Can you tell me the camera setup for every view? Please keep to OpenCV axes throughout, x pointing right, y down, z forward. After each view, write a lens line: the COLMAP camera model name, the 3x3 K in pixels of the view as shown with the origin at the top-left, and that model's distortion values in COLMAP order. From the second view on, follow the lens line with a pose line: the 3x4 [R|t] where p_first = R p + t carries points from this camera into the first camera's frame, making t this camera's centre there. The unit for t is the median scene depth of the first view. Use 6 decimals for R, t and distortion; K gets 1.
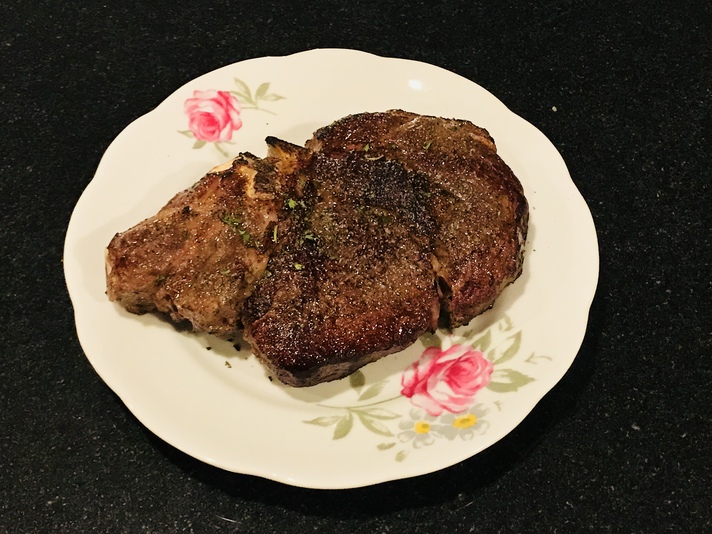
lens RADIAL K [[1178.5, 0, 356.0], [0, 1178.5, 267.0], [0, 0, 1]] dist [0.271748, -1.379227]
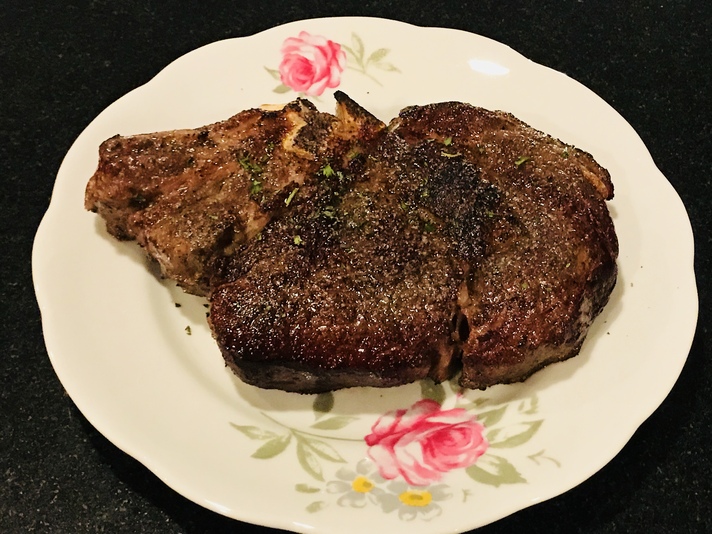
lens RADIAL K [[1178.5, 0, 356.0], [0, 1178.5, 267.0], [0, 0, 1]] dist [0.271748, -1.379227]
pose [[0.913527, 0.326946, -0.242022, 0.182344], [-0.343949, 0.938494, -0.030451, 0.026442], [0.217181, 0.111061, 0.969793, 0.225823]]
